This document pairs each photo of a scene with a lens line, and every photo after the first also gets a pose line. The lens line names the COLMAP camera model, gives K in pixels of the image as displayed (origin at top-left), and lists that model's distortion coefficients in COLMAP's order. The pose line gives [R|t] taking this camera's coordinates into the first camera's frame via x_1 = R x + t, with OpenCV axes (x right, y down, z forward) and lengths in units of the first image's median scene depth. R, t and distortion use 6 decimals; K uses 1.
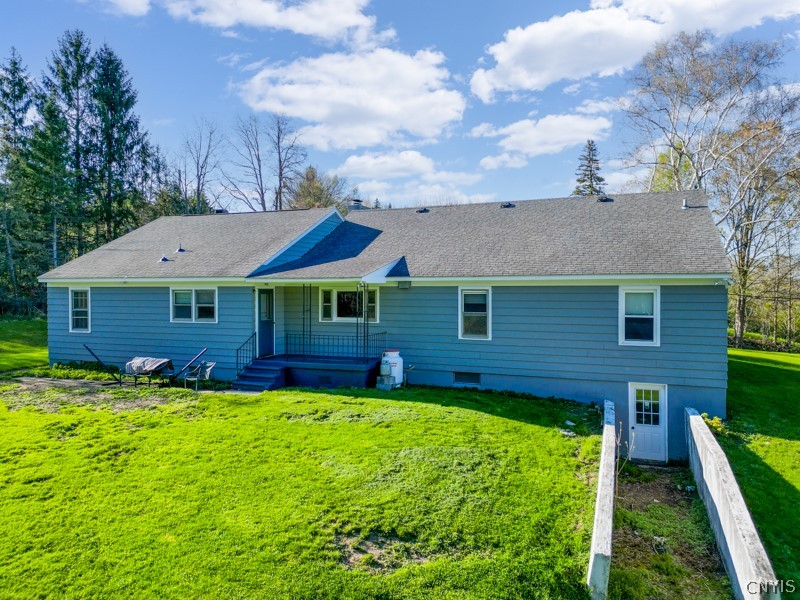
lens RADIAL K [[561.5, 0, 399.3], [0, 561.5, 301.1], [0, 0, 1]] dist [0.077486, -0.065660]
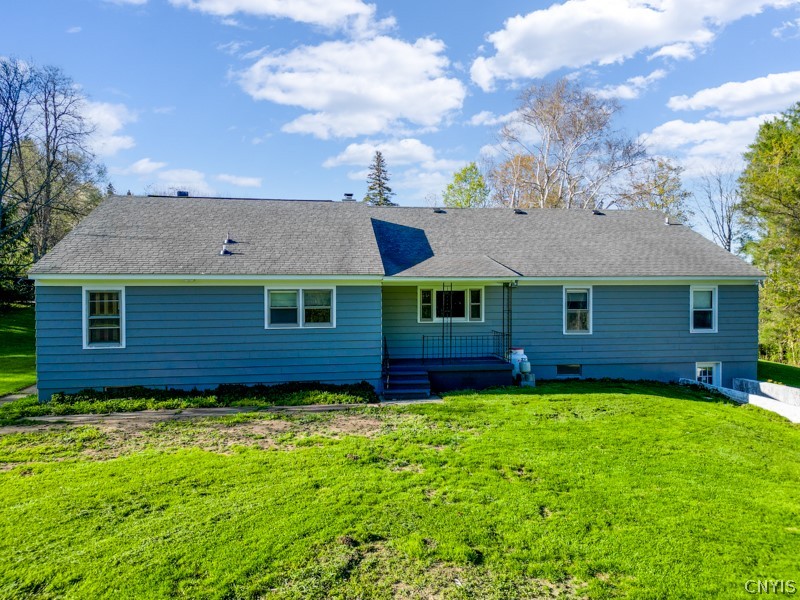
lens RADIAL K [[561.5, 0, 398.5], [0, 561.5, 299.5], [0, 0, 1]] dist [0.077486, -0.065660]
pose [[0.865905, -0.010711, 0.500093, -0.669229], [0.012549, 0.999921, -0.000311, -0.003185], [-0.500051, 0.006545, 0.865971, 0.200161]]
